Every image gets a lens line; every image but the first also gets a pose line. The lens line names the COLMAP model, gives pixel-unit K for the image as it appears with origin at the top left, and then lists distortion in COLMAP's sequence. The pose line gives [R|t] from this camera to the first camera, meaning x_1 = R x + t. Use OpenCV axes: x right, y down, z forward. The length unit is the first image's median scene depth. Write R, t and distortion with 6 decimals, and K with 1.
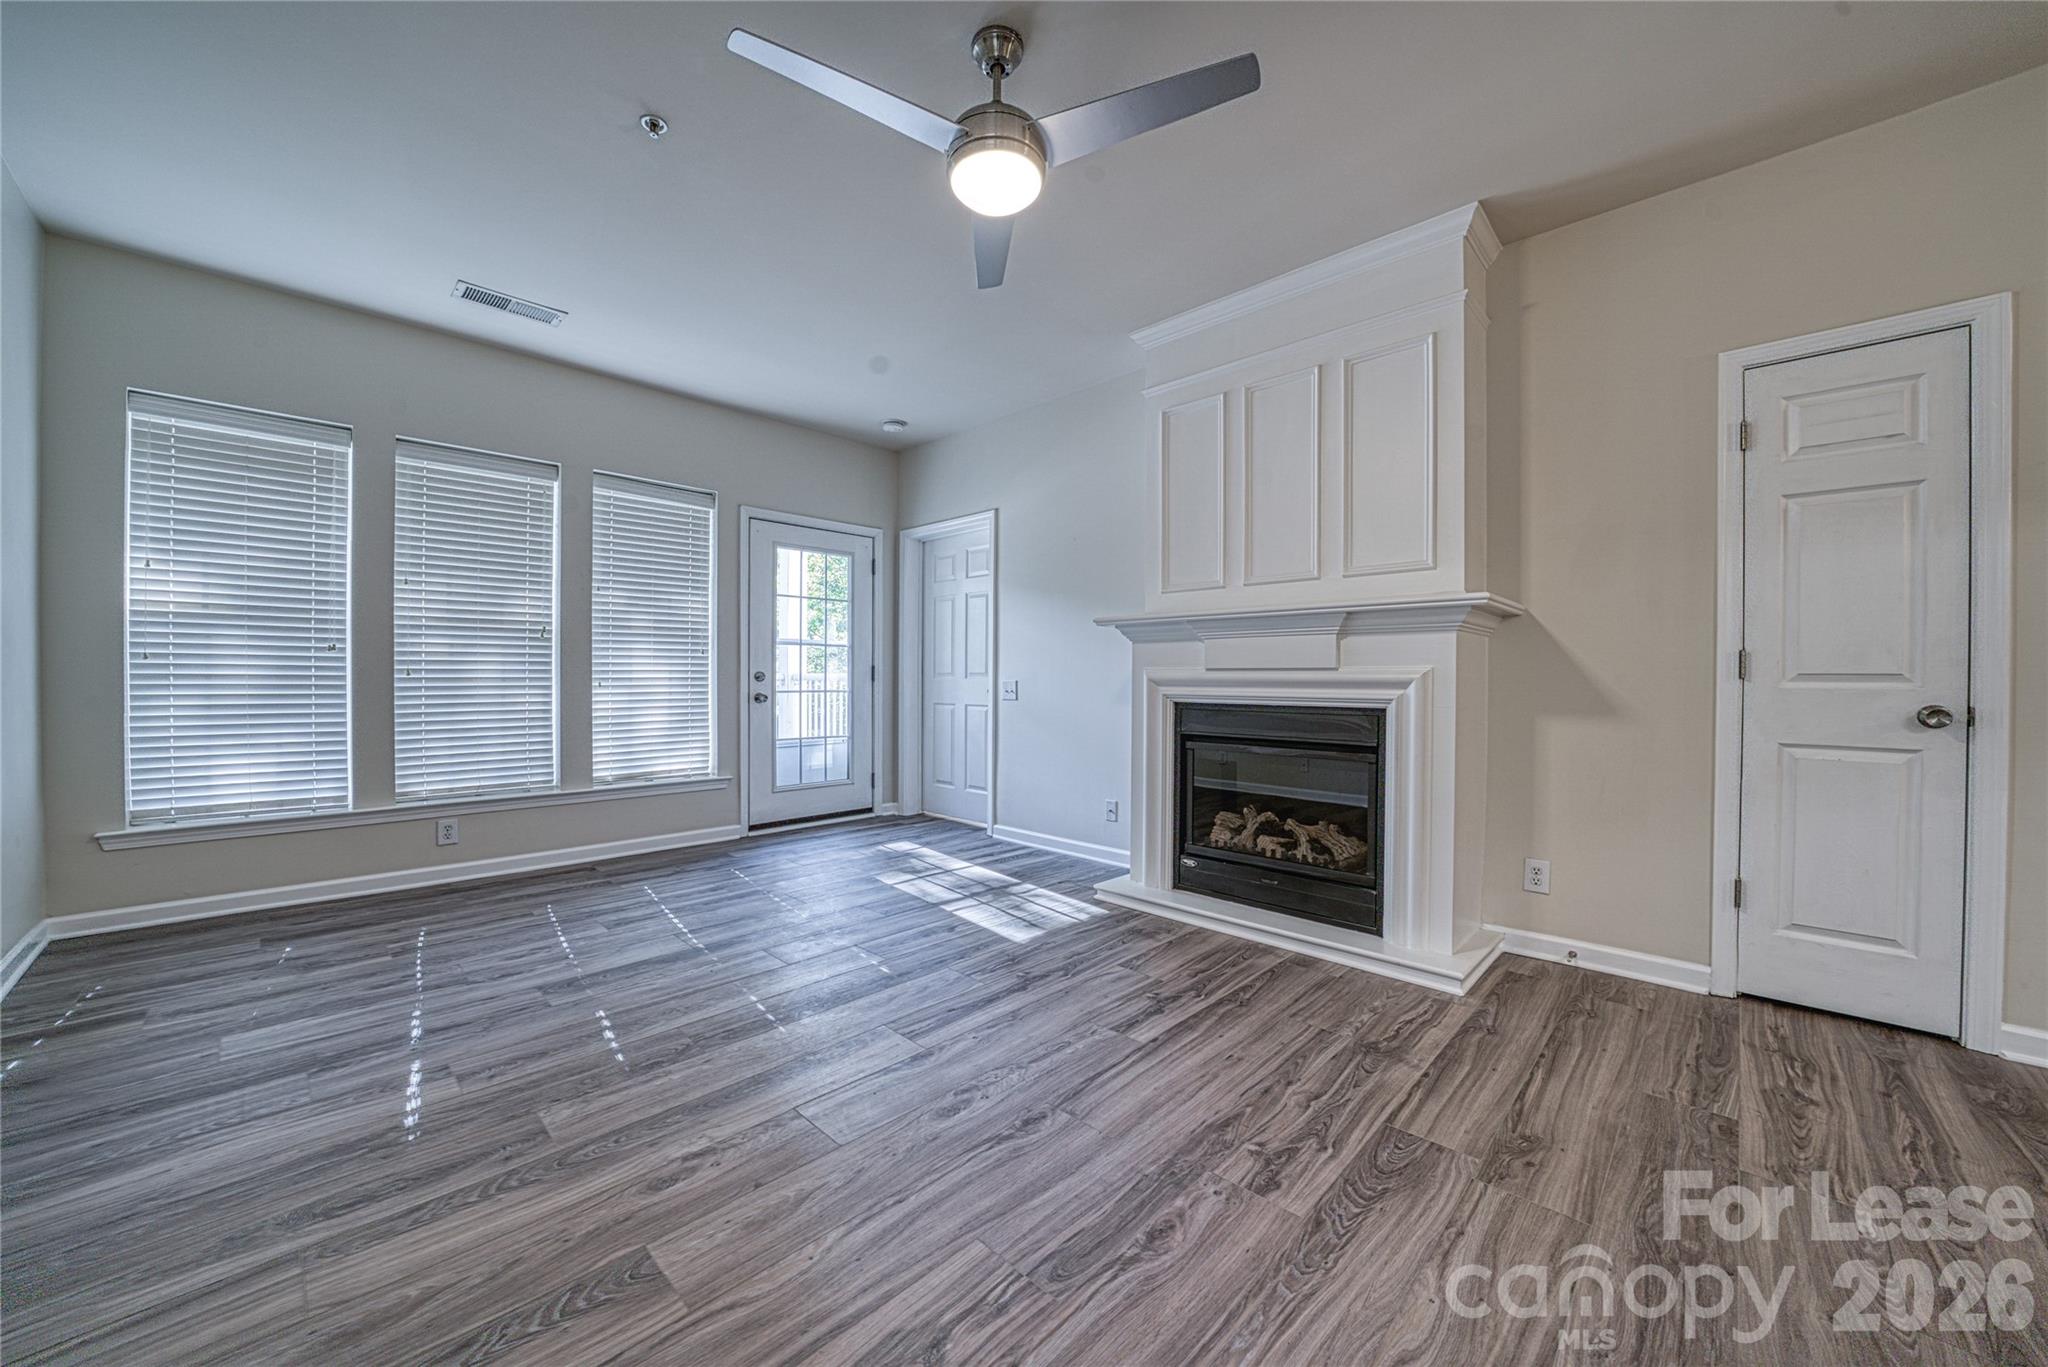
lens RADIAL K [[750.2, 0, 1029.0], [0, 750.2, 681.8], [0, 0, 1]] dist [-0.023936, 0.002452]
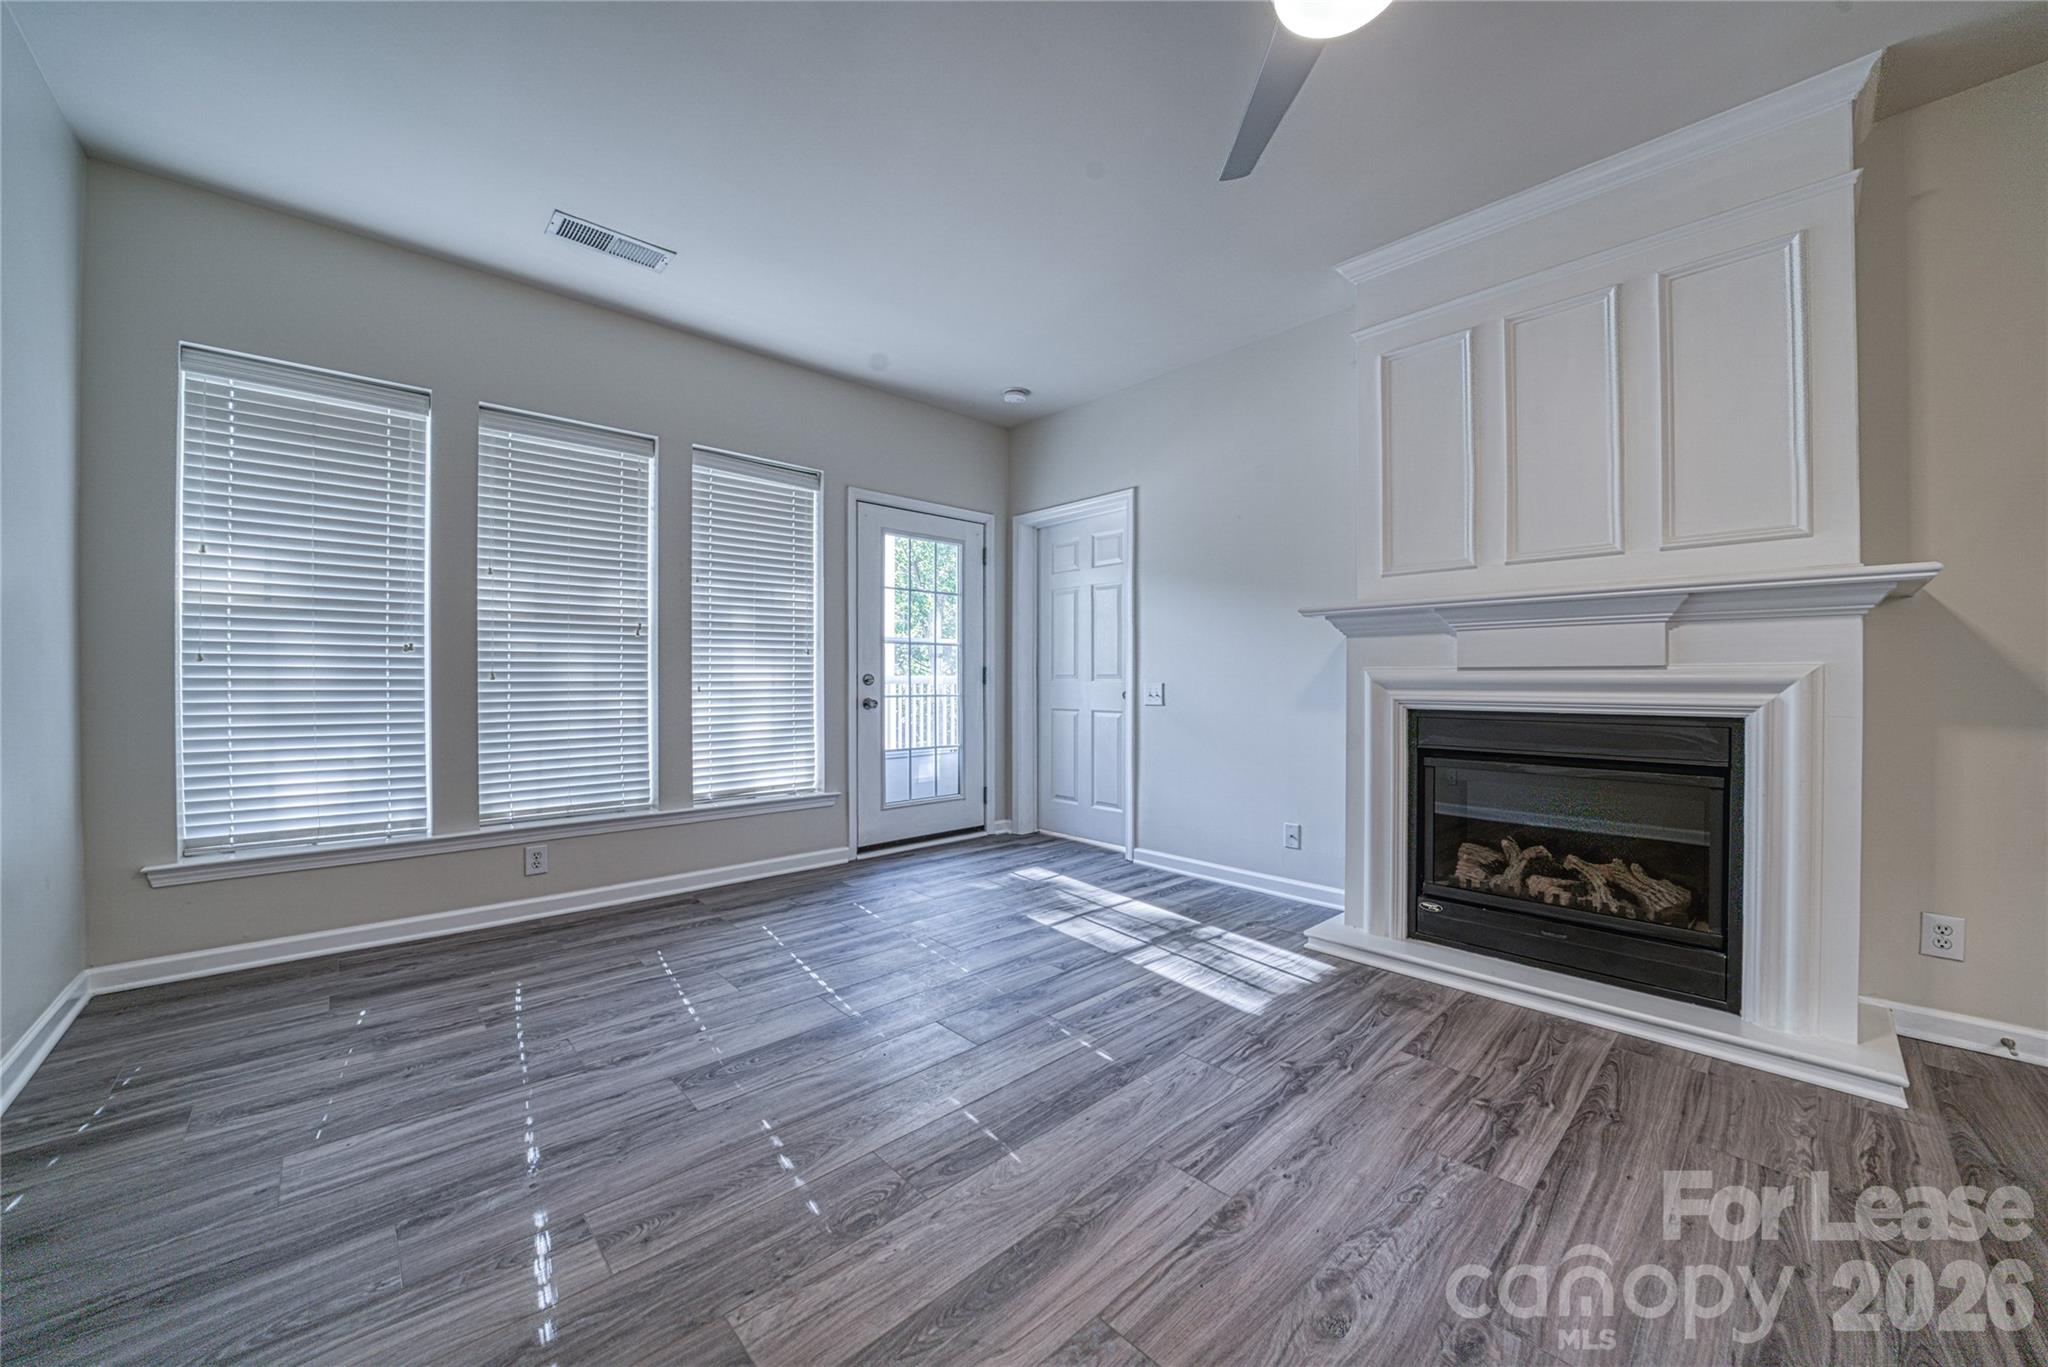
lens RADIAL K [[750.2, 0, 1029.0], [0, 750.2, 681.8], [0, 0, 1]] dist [-0.023936, 0.002452]
pose [[0.998904, -0.002995, -0.046708, -0.205262], [0.002845, 0.999991, -0.003267, -0.001272], [0.046718, 0.003131, 0.998903, 0.192367]]
